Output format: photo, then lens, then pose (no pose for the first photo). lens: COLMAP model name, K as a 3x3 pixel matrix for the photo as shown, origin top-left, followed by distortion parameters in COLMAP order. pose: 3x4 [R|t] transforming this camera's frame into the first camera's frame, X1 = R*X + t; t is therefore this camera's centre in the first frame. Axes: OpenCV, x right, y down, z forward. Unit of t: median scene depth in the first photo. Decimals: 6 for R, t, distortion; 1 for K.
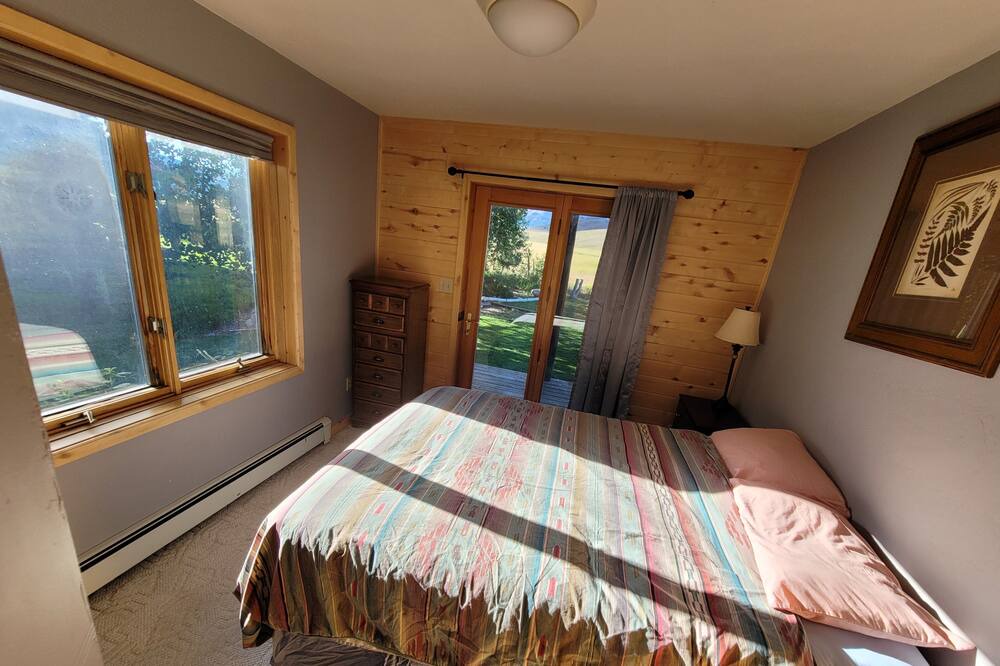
lens RADIAL K [[399.8, 0, 502.5], [0, 399.8, 325.1], [0, 0, 1]] dist [-0.000855, -0.000058]
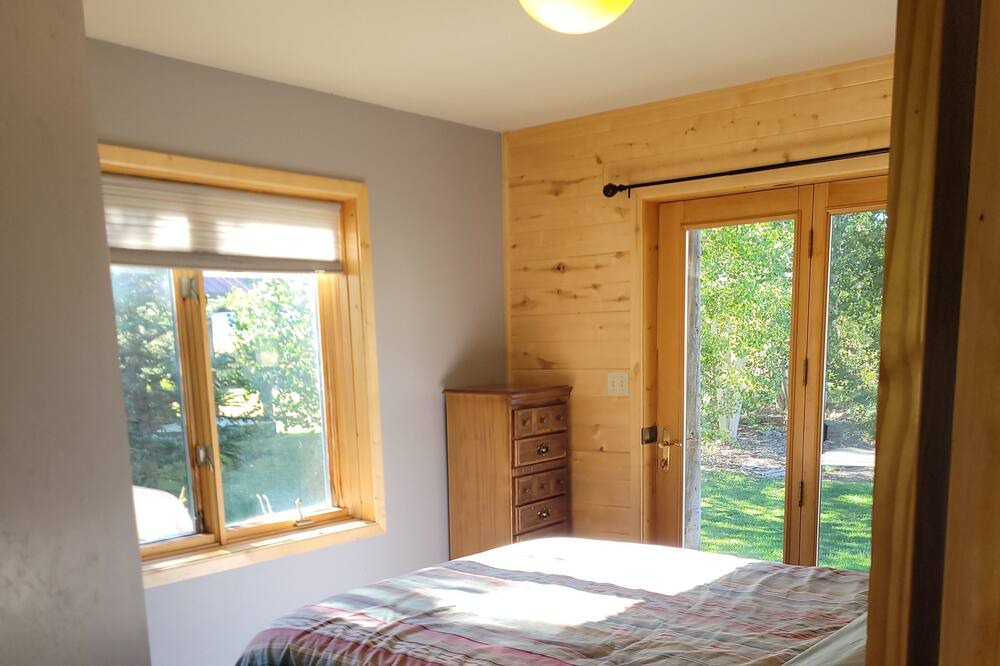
lens RADIAL K [[945.6, 0, 500.0], [0, 945.6, 333.0], [0, 0, 1]] dist [0.003707, 0.000494]
pose [[0.891295, -0.158892, -0.424673, 0.365654], [0.057865, 0.968791, -0.241030, 0.182795], [0.449717, 0.190255, 0.872673, -0.312793]]
